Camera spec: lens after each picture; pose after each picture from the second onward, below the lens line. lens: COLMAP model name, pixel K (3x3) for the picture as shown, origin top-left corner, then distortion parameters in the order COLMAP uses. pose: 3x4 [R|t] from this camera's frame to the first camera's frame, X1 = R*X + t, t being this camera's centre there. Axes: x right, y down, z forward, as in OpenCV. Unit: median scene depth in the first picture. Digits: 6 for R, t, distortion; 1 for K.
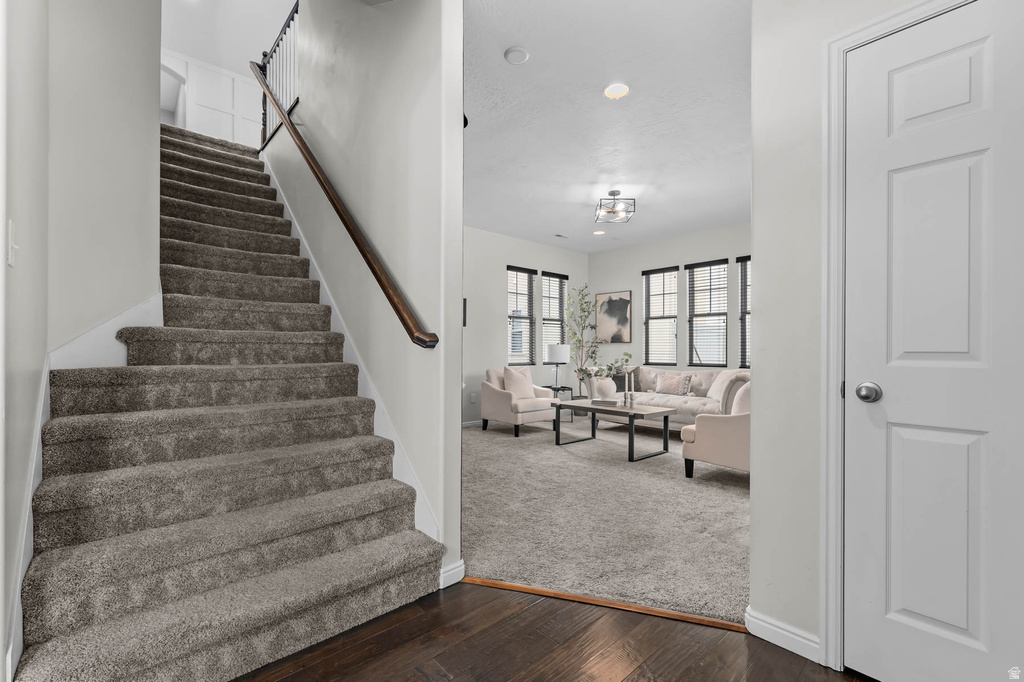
lens RADIAL K [[438.9, 0, 516.3], [0, 438.9, 345.0], [0, 0, 1]] dist [0.000090, -0.000053]
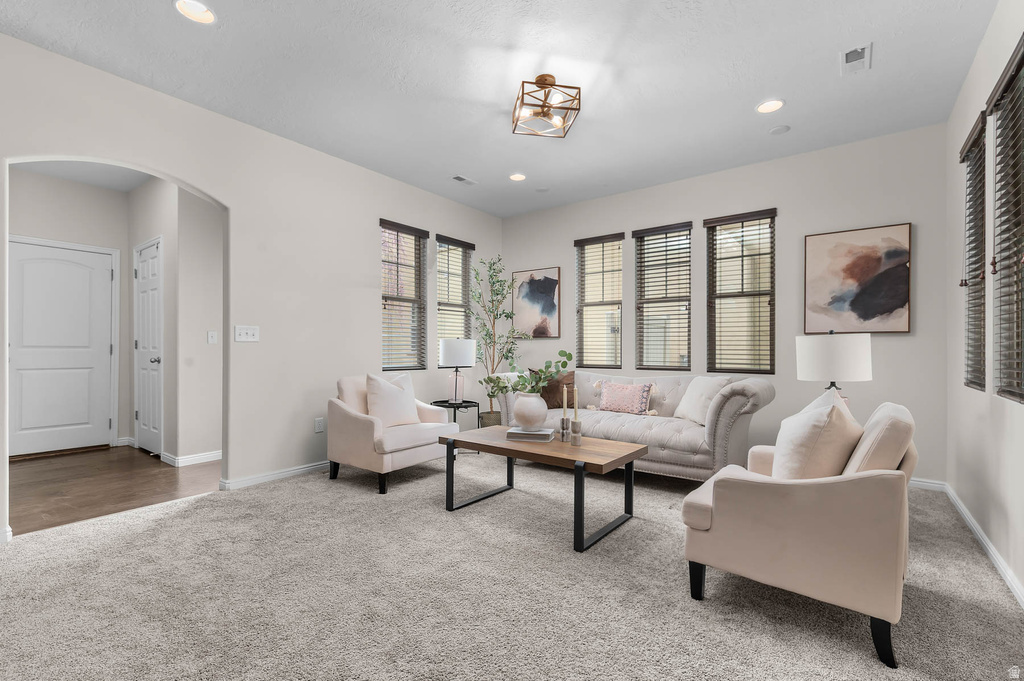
lens RADIAL K [[450.1, 0, 518.8], [0, 450.1, 343.6], [0, 0, 1]] dist [0.000016, -0.000130]
pose [[0.980678, 0.000279, 0.195629, 0.050638], [-0.000285, 1.000000, 0.000001, 0.005093], [-0.195629, -0.000057, 0.980678, 0.298030]]
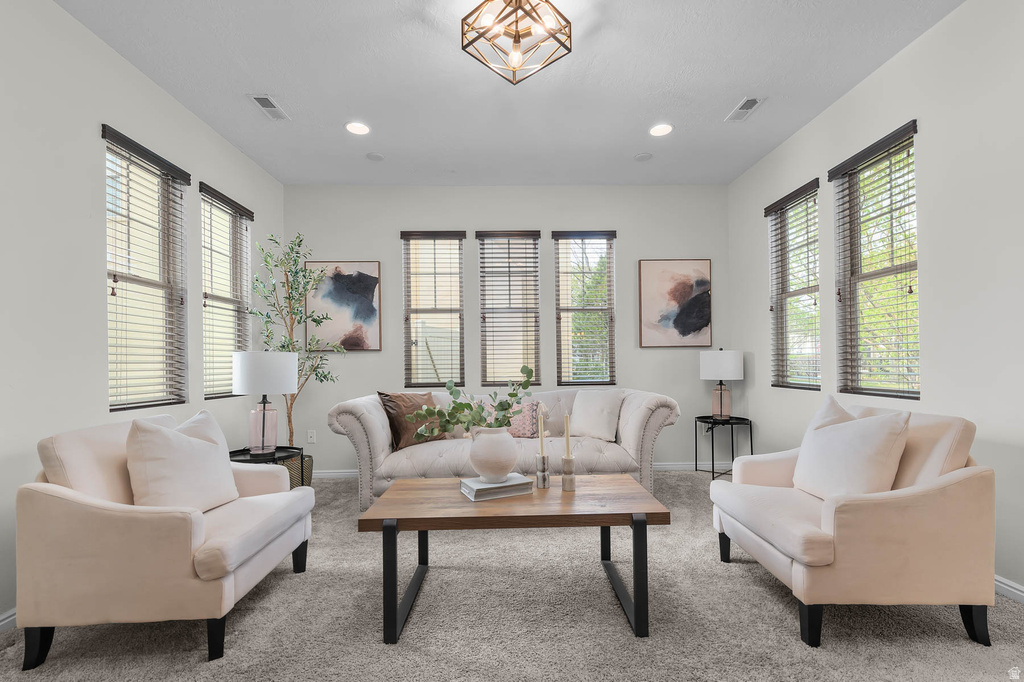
lens RADIAL K [[444.9, 0, 518.6], [0, 444.9, 354.8], [0, 0, 1]] dist [0.000123, -0.000278]
pose [[0.645800, 0.000854, 0.763506, -0.077706], [0.007791, 0.999940, -0.007708, 0.006565], [-0.763467, 0.010926, 0.645755, 0.522018]]
